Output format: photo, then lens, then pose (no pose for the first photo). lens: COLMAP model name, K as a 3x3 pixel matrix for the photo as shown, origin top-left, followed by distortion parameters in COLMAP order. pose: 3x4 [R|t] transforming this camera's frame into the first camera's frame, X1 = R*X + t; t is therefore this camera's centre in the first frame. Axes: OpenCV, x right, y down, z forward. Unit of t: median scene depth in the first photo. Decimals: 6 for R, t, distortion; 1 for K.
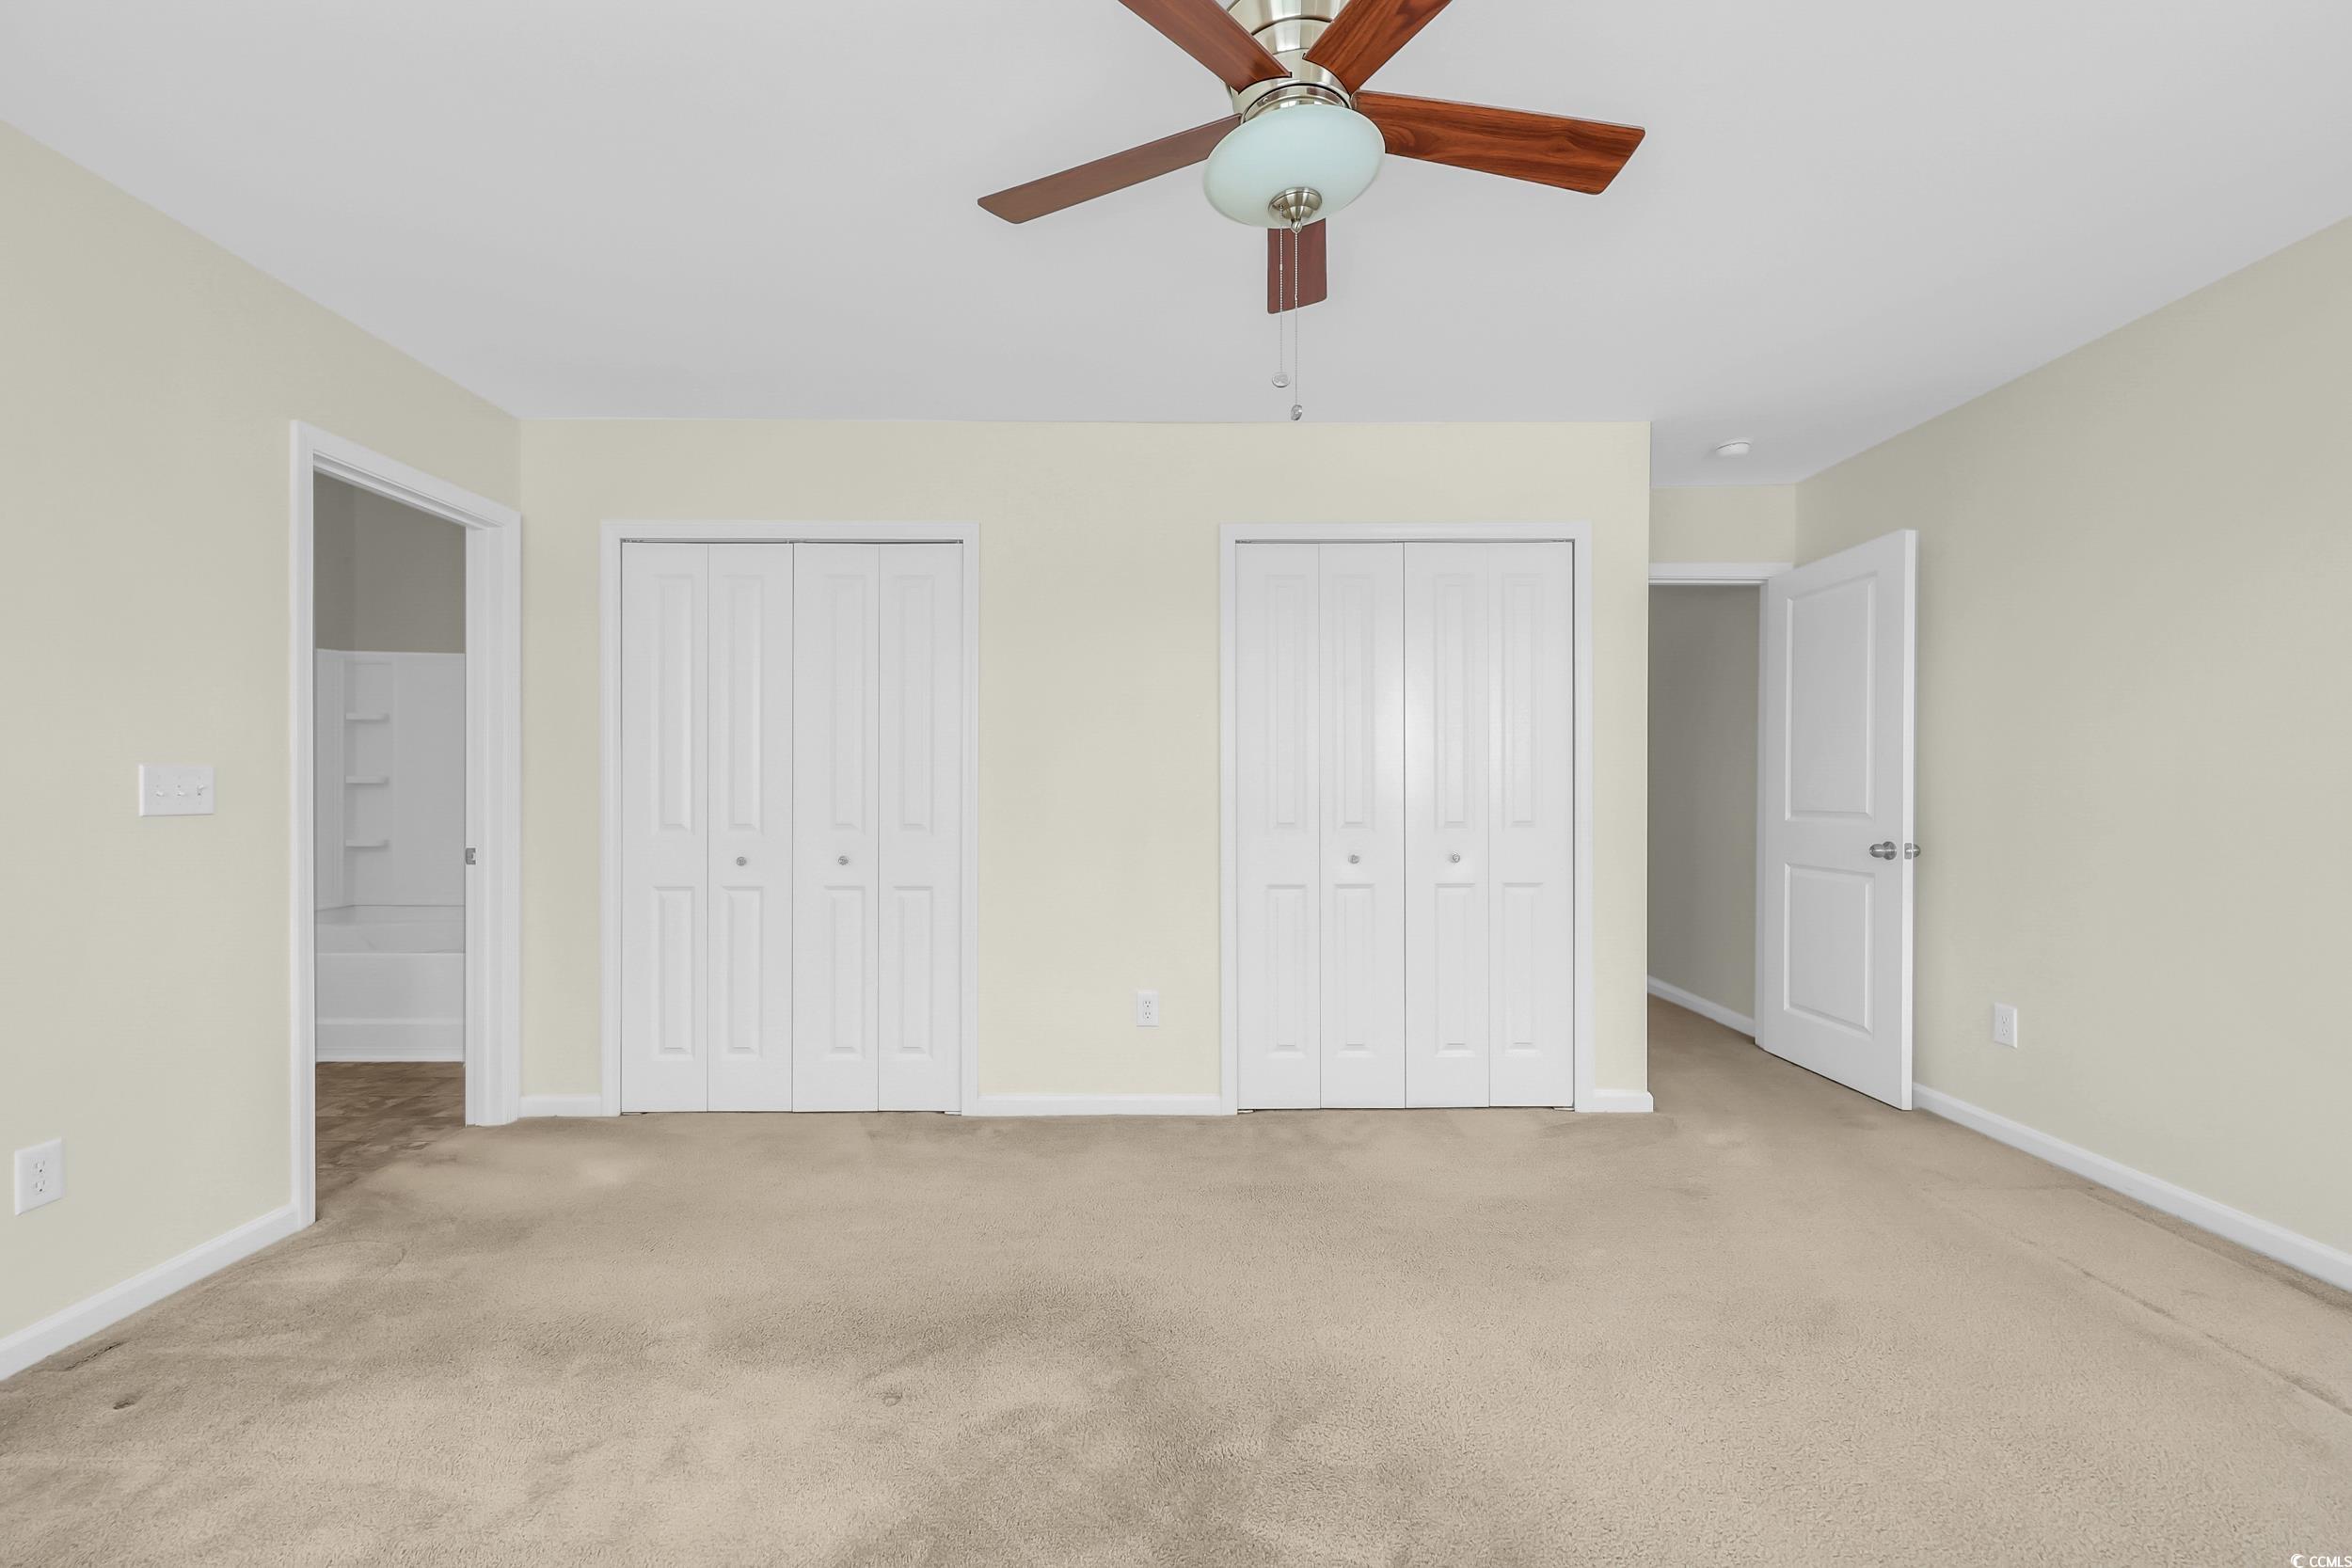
lens RADIAL K [[949.1, 0, 1175.9], [0, 949.1, 788.7], [0, 0, 1]] dist [-0.000357, -0.000082]
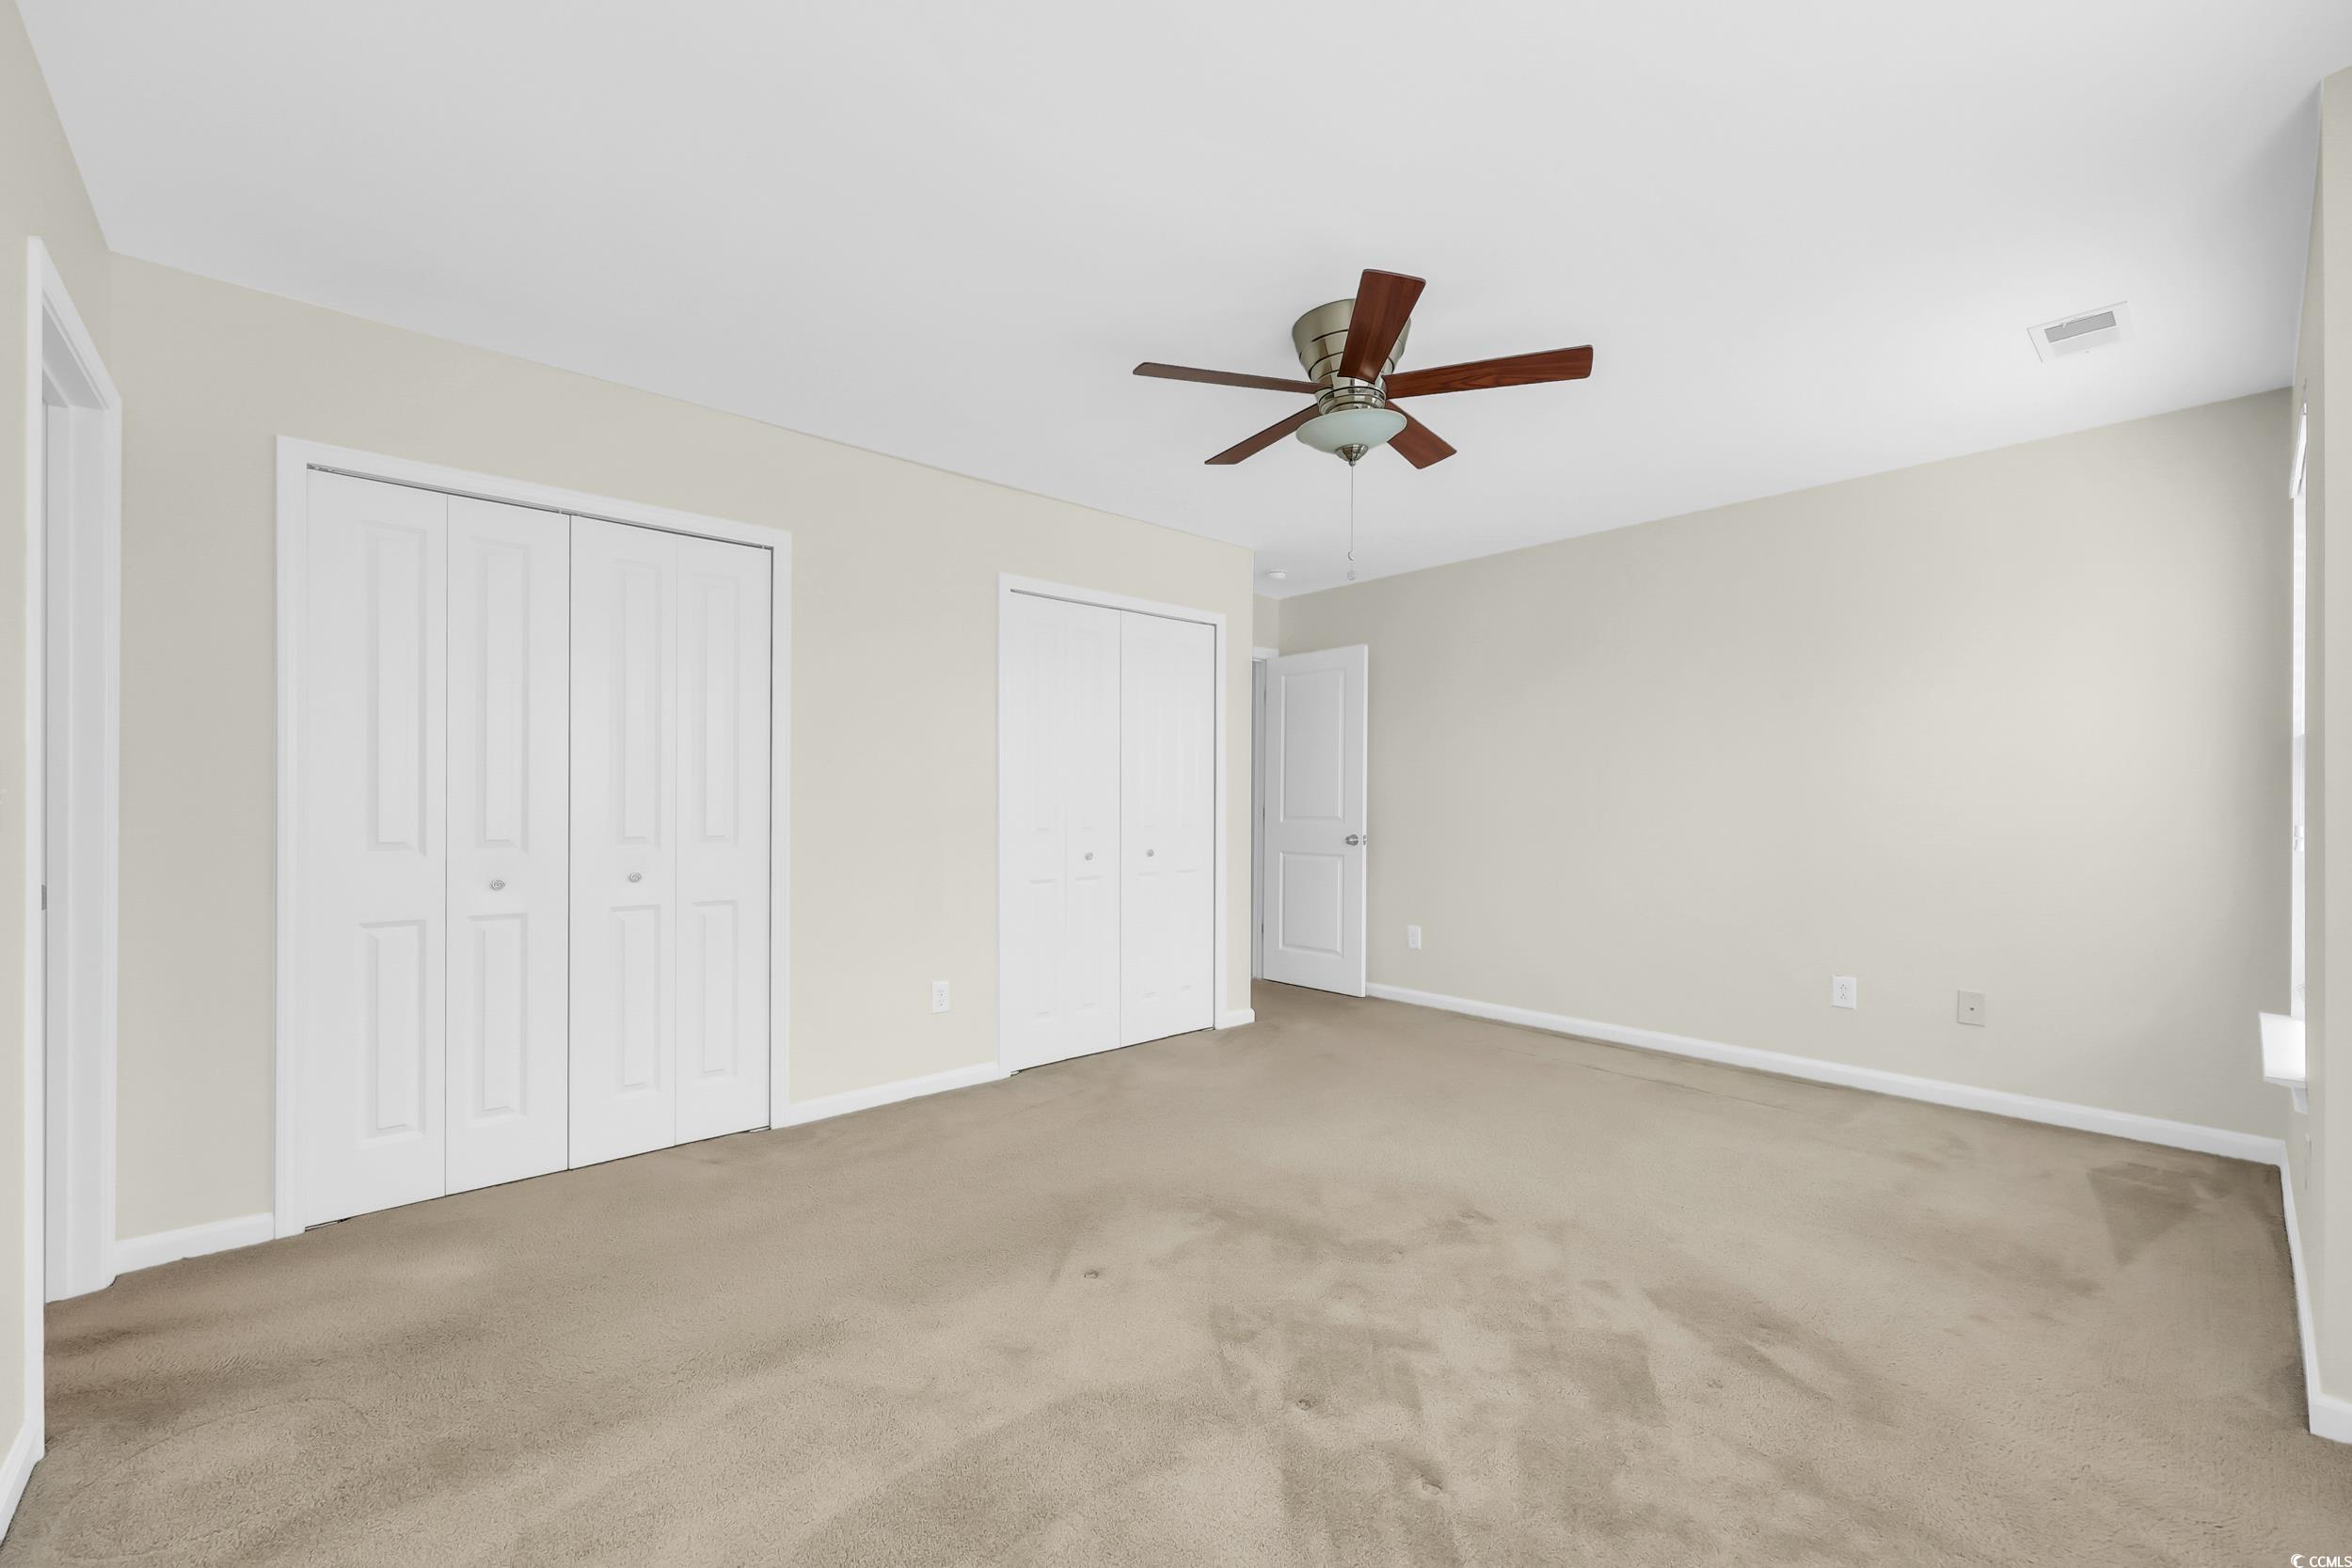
lens RADIAL K [[955.4, 0, 1176.7], [0, 955.4, 802.3], [0, 0, 1]] dist [-0.000319, -0.000083]
pose [[0.747463, 0.002957, 0.664297, -0.569687], [-0.005010, 0.999987, 0.001186, -0.000002], [-0.664284, -0.004215, 0.747468, -0.023083]]
